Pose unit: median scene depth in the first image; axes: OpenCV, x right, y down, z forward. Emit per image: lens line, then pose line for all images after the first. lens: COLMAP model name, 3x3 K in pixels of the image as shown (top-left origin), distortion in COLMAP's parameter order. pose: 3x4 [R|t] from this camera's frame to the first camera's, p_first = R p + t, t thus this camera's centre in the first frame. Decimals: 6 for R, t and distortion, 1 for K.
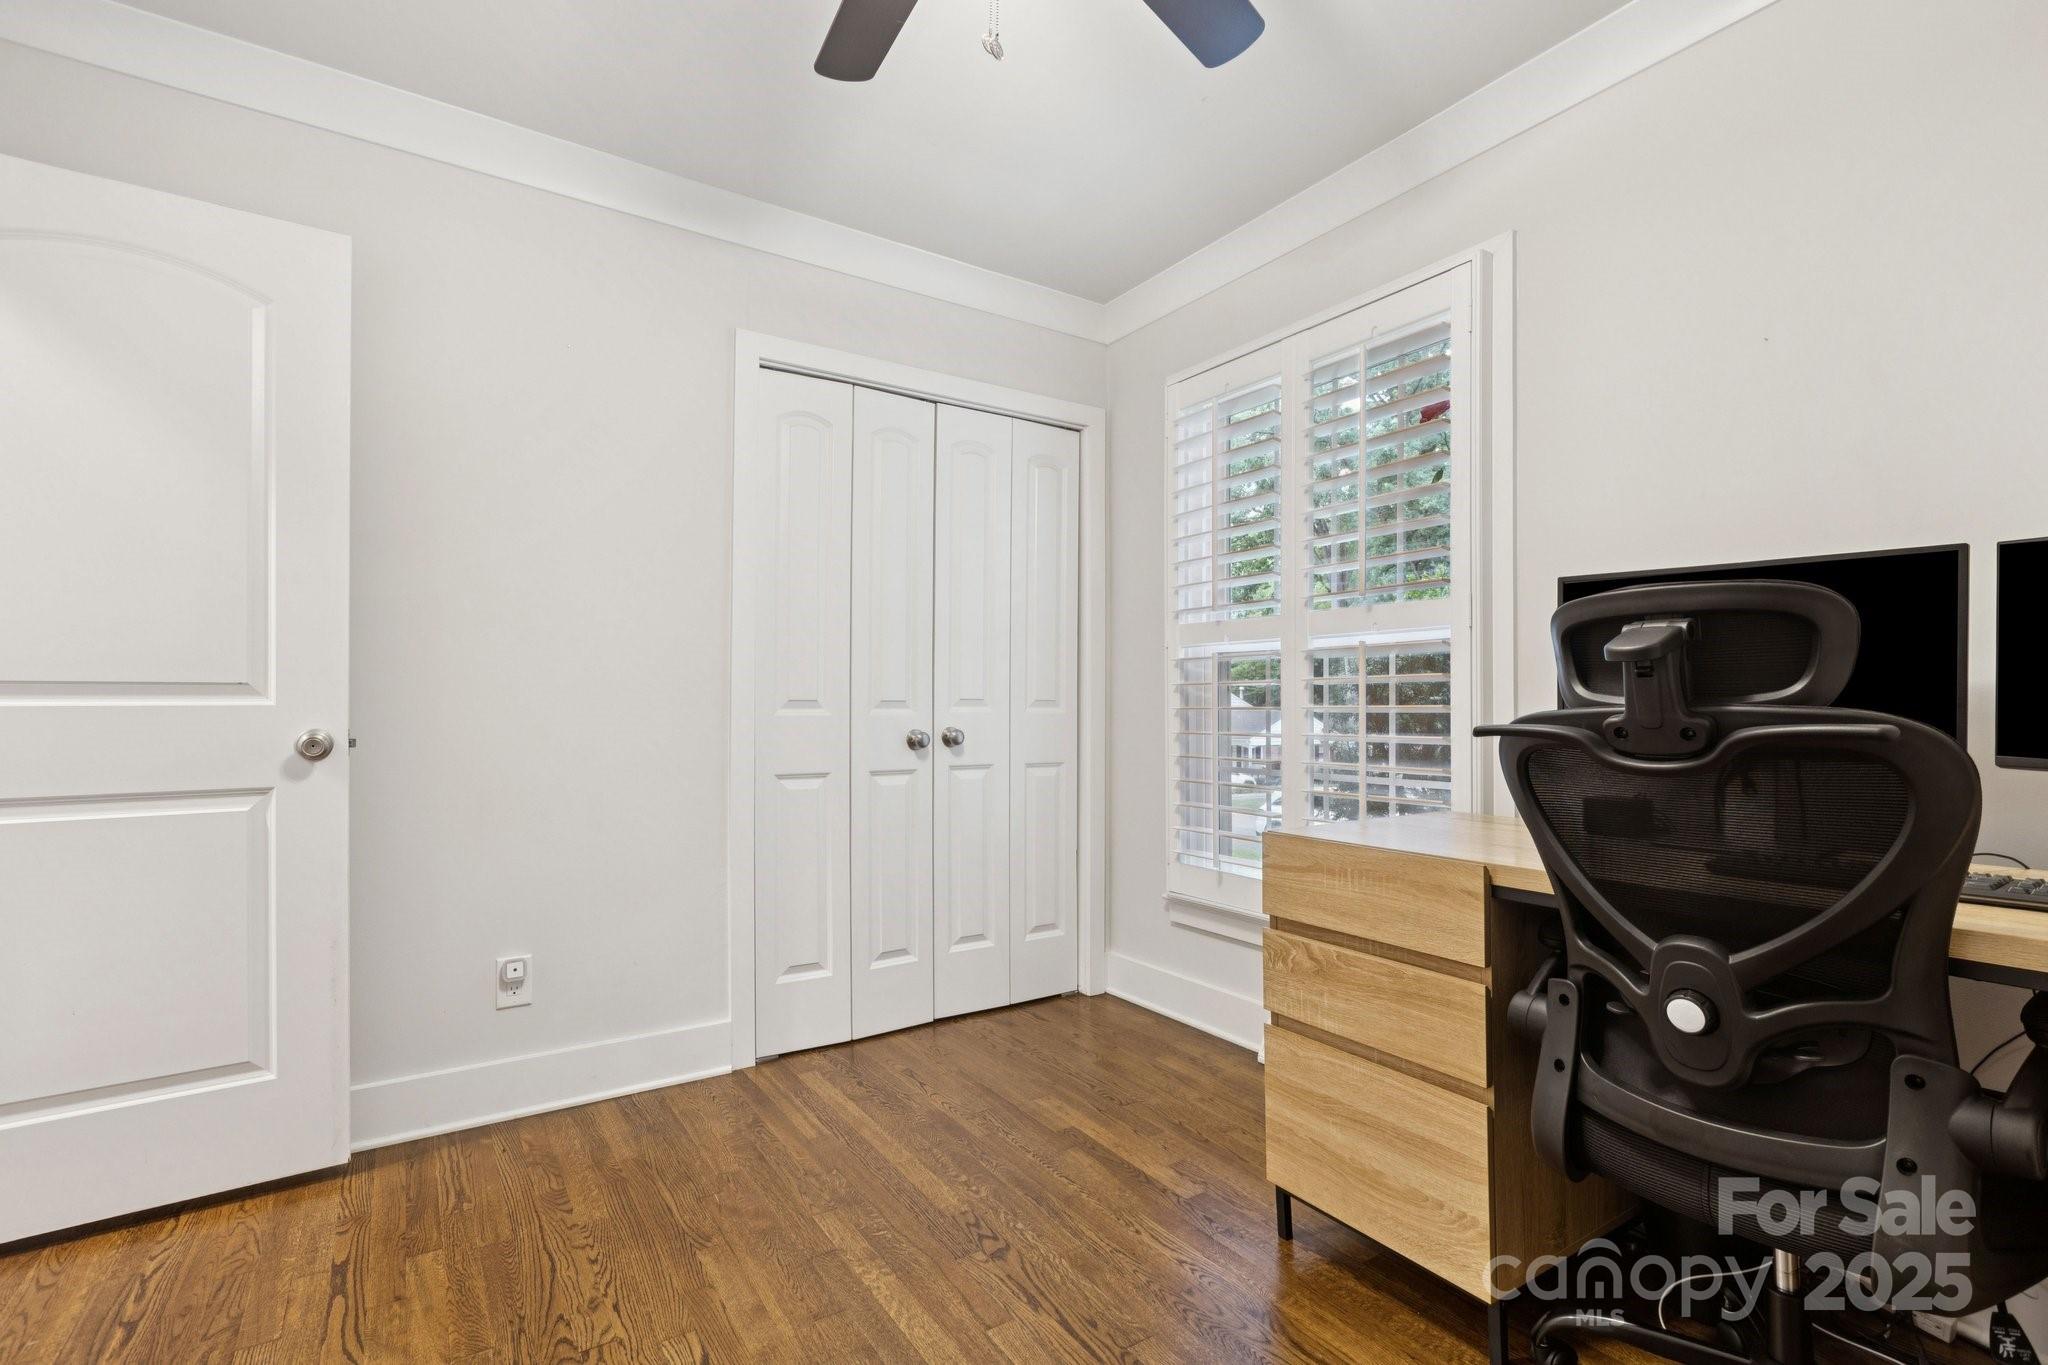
lens RADIAL K [[940.9, 0, 1027.3], [0, 940.9, 710.9], [0, 0, 1]] dist [-0.000960, -0.000248]
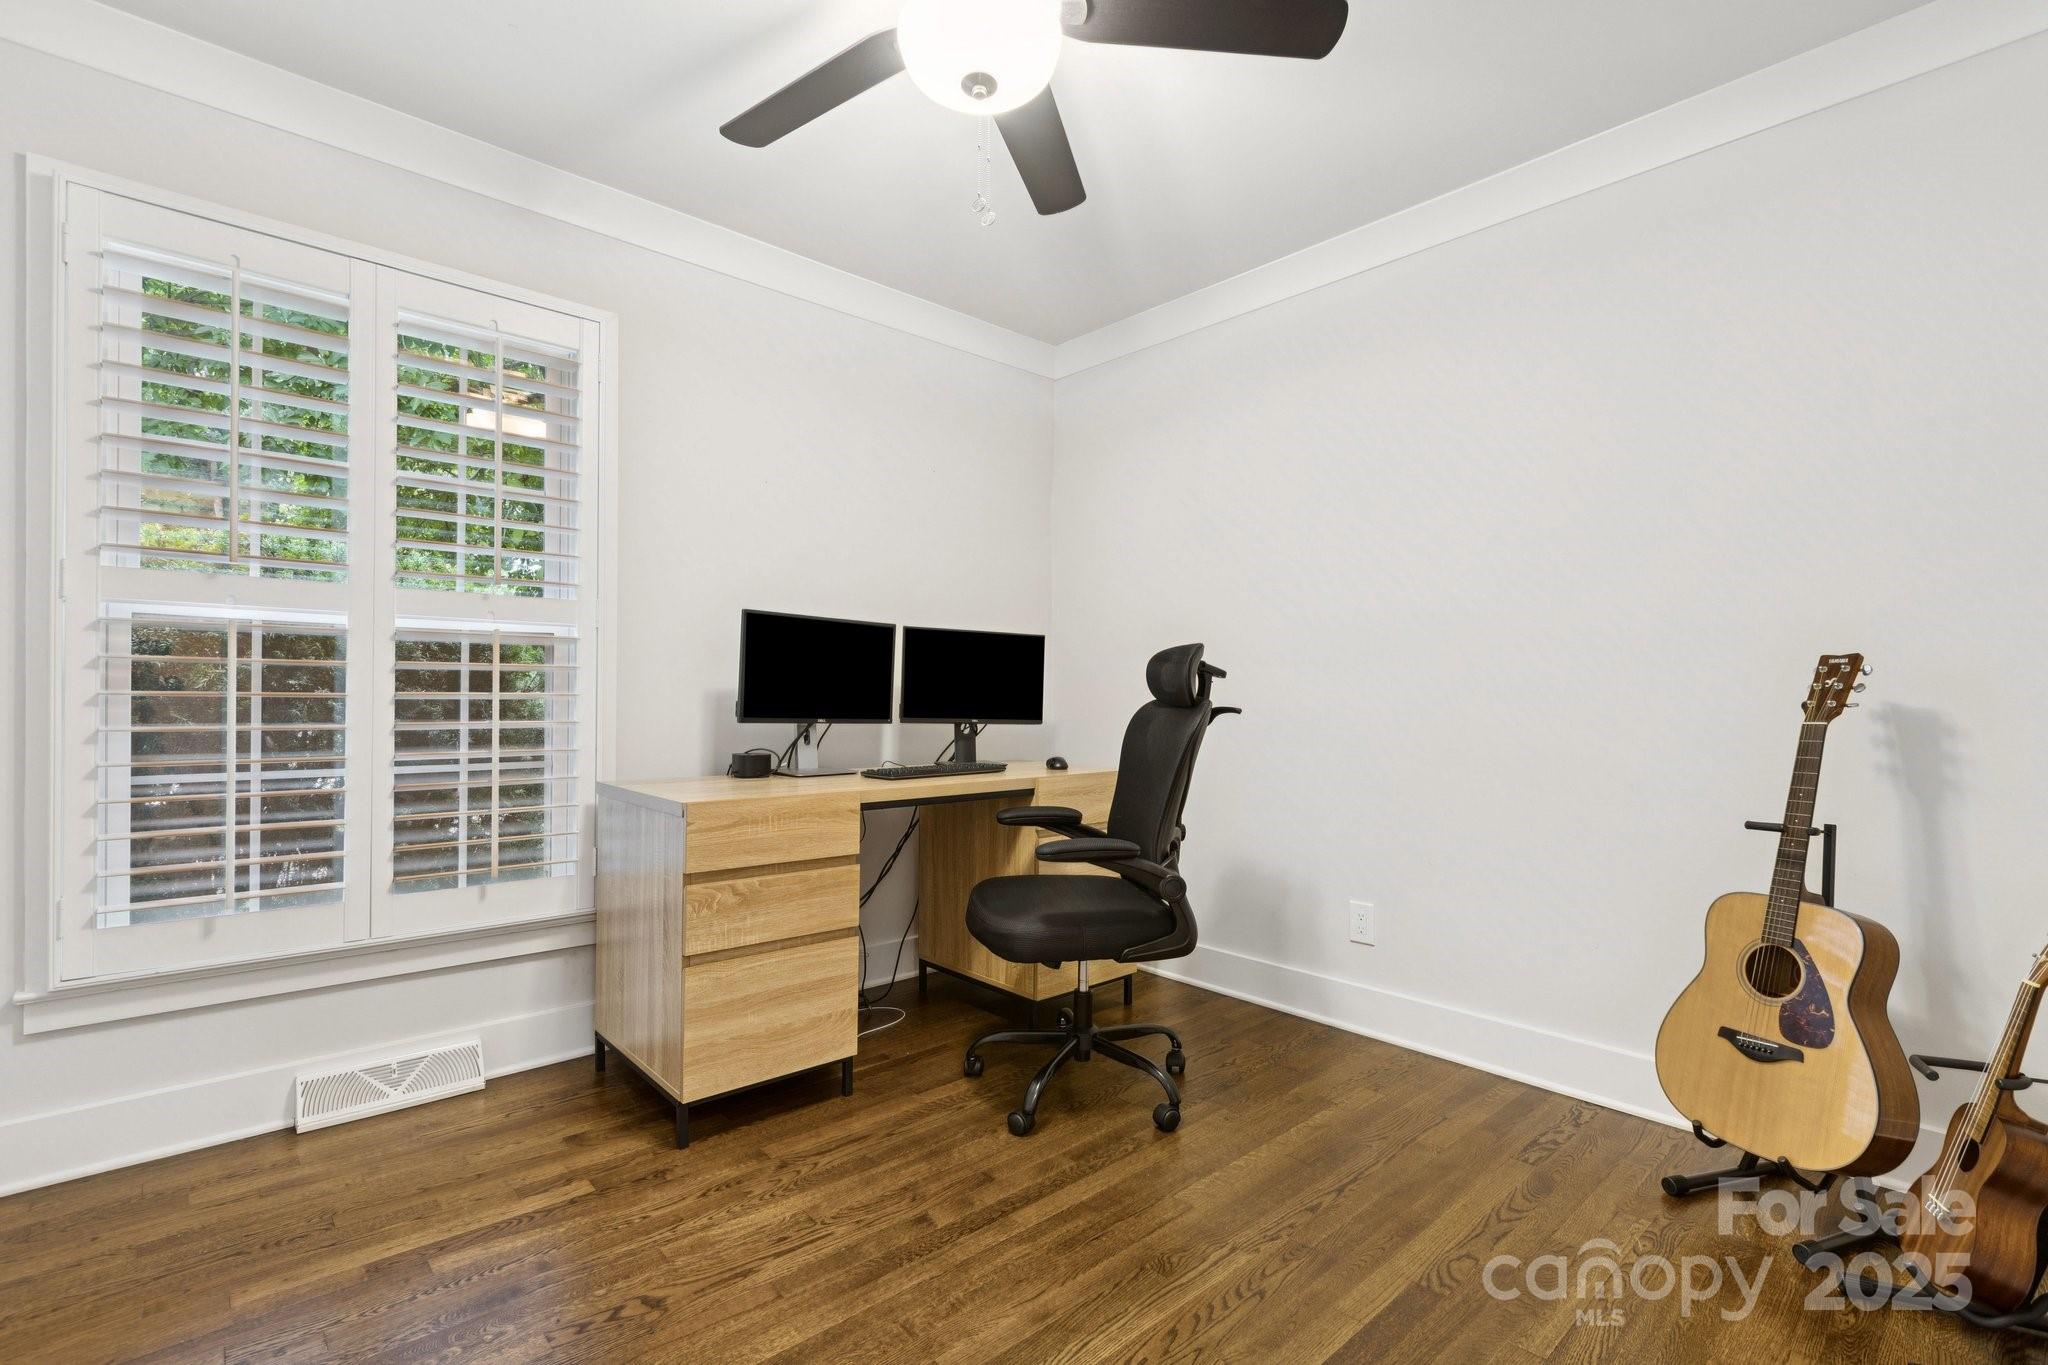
lens RADIAL K [[917.7, 0, 1011.4], [0, 917.7, 687.2], [0, 0, 1]] dist [0.000708, -0.000585]
pose [[-0.123710, 0.003828, 0.992311, -0.693146], [-0.002224, 0.999989, -0.004135, -0.008879], [-0.992316, -0.002718, -0.123700, 0.558172]]
